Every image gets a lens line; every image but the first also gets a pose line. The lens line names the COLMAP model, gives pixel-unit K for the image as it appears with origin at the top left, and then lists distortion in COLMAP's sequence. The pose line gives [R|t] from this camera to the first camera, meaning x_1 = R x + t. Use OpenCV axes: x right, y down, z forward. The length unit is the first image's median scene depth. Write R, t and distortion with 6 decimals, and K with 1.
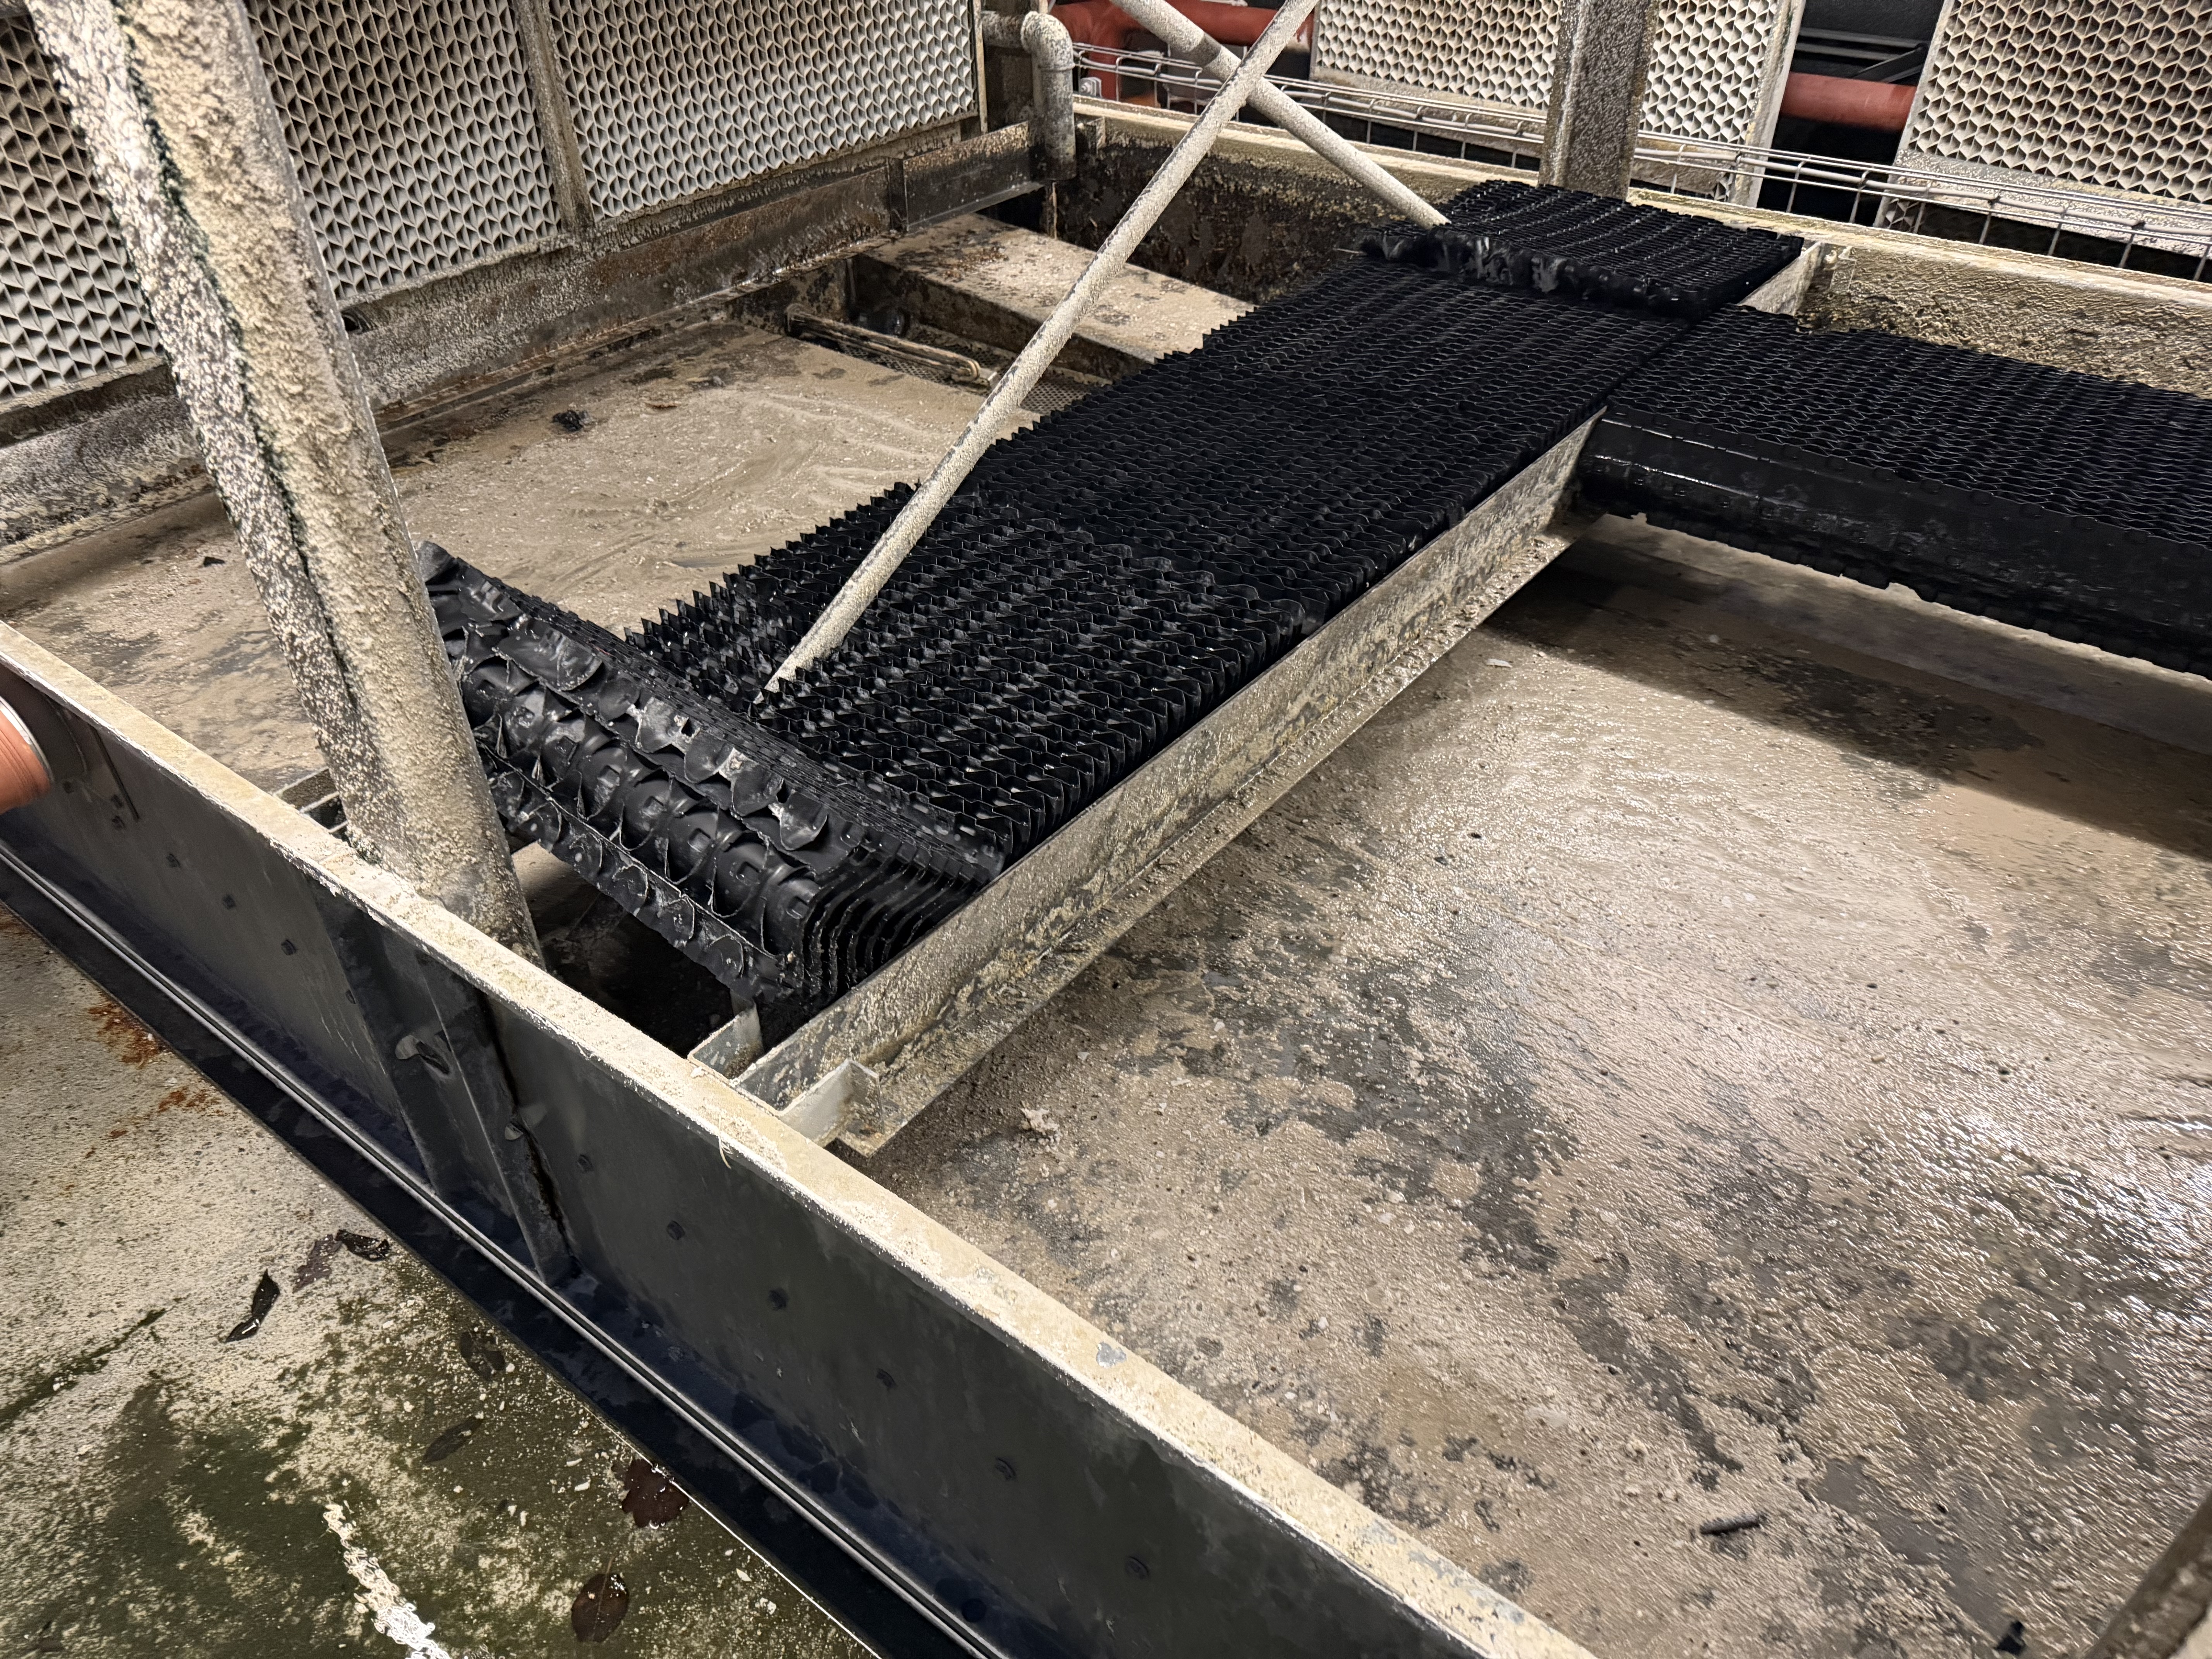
lens RADIAL K [[1542.2, 0, 1086.5], [0, 1542.2, 820.0], [0, 0, 1]] dist [0.037011, -0.044269]
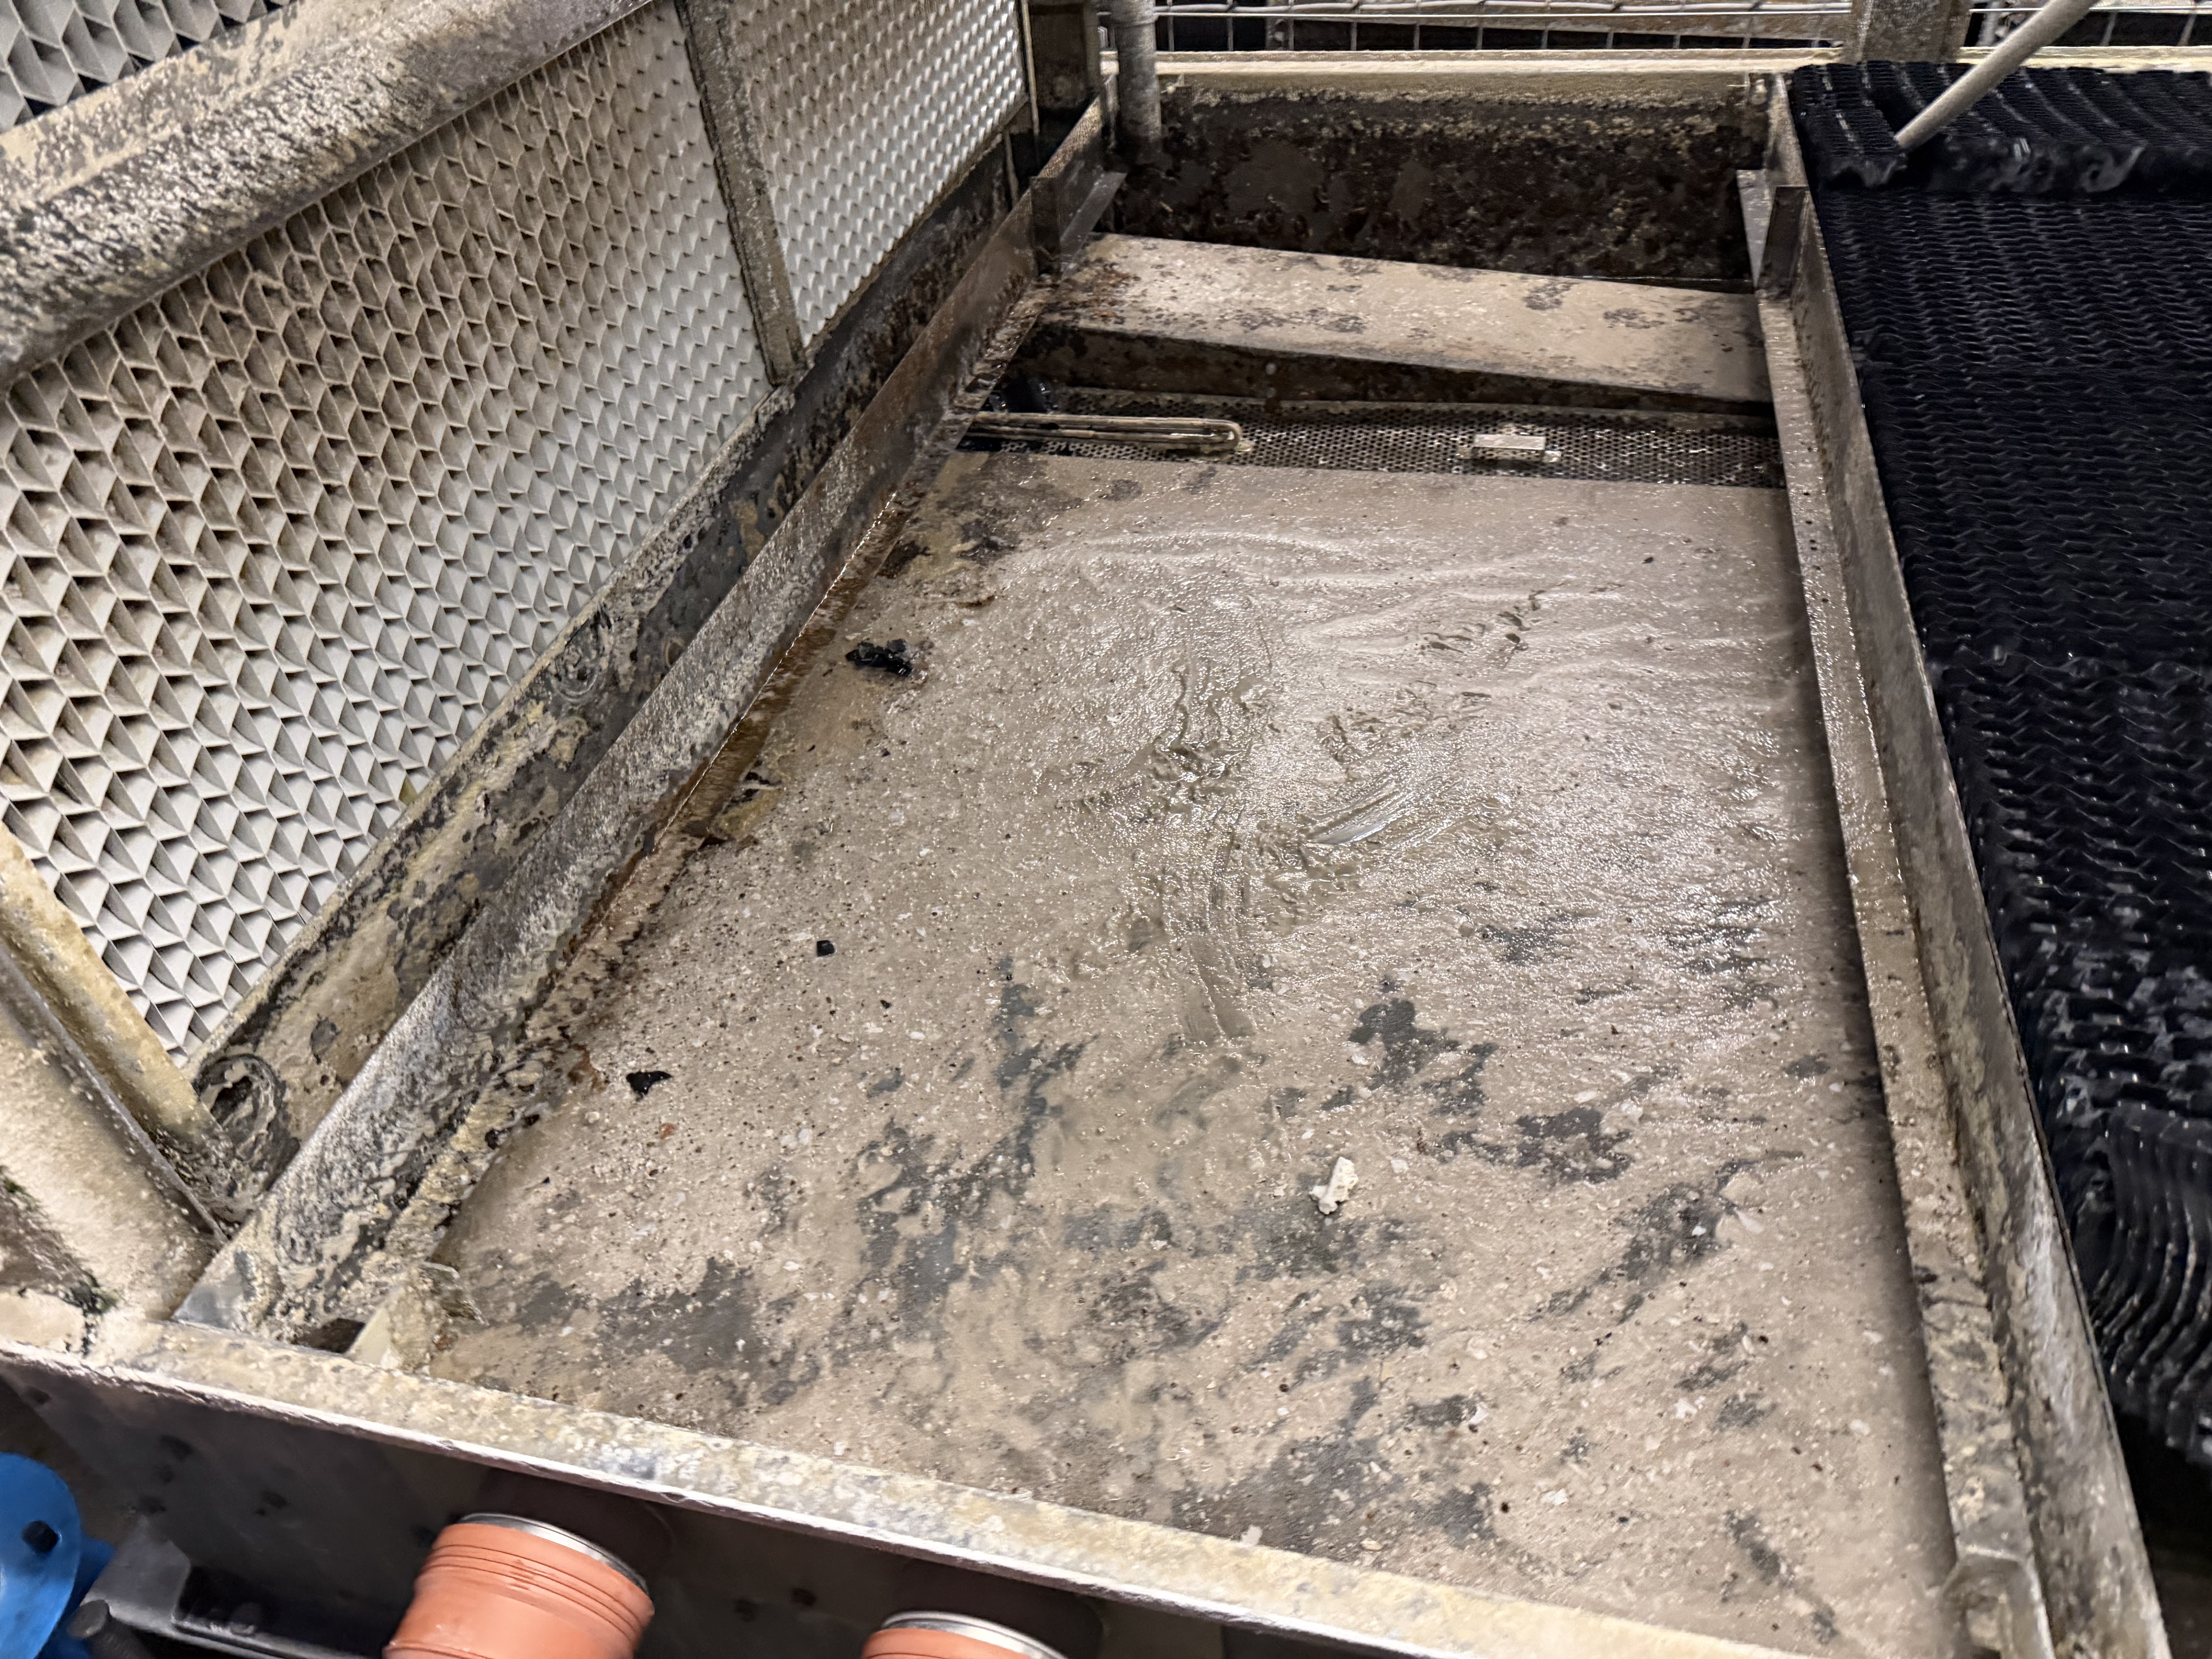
lens RADIAL K [[1581.5, 0, 1106.0], [0, 1581.5, 829.5], [0, 0, 1]] dist [0.005353, -0.005743]
pose [[0.915387, -0.302310, 0.265846, -0.378034], [0.289165, 0.953201, 0.088265, -0.184749], [-0.280088, -0.003924, 0.959966, 0.261842]]
